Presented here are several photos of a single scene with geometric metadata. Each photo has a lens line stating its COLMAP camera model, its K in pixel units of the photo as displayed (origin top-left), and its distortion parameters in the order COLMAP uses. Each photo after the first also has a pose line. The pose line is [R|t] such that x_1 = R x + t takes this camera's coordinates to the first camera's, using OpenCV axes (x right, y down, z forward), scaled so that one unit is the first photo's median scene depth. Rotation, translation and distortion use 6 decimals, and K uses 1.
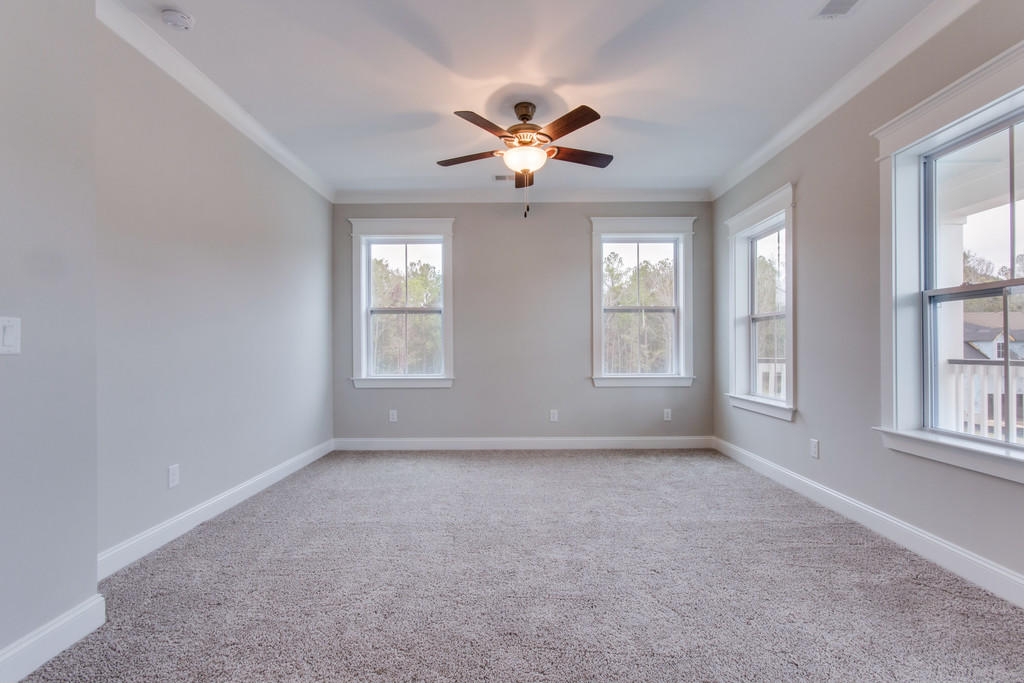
lens RADIAL K [[468.6, 0, 519.2], [0, 468.6, 345.6], [0, 0, 1]] dist [0.002643, 0.000700]
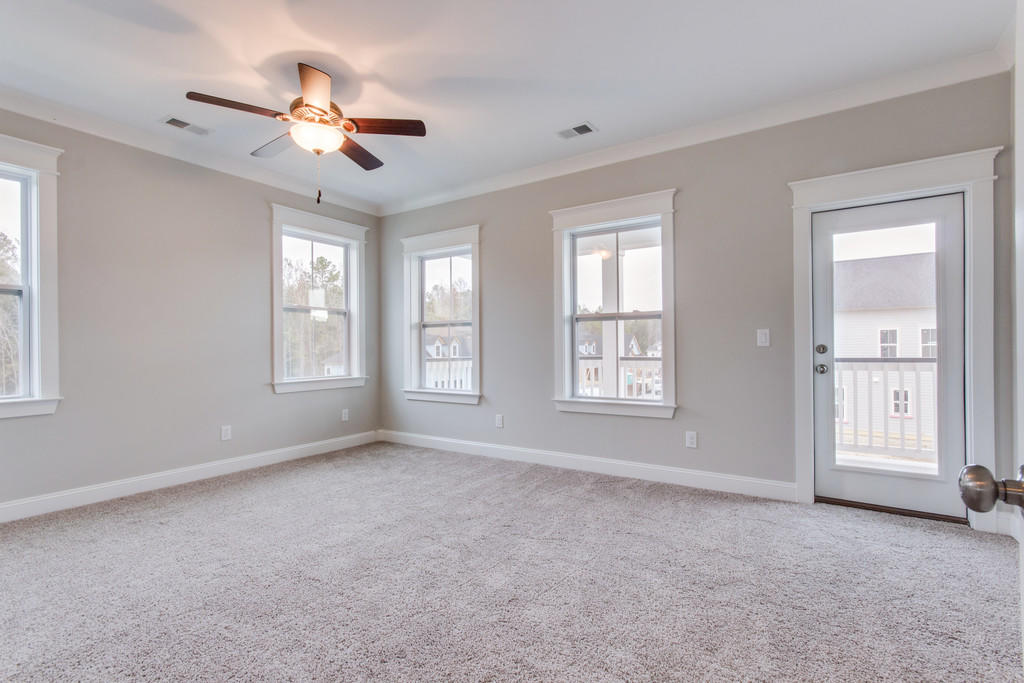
lens RADIAL K [[468.6, 0, 514.7], [0, 468.6, 345.6], [0, 0, 1]] dist [0.002643, 0.000700]
pose [[0.553448, 0.002733, 0.832879, -0.458626], [0.001788, 0.999988, -0.004469, 0.001455], [-0.832882, 0.003962, 0.553436, 0.173469]]
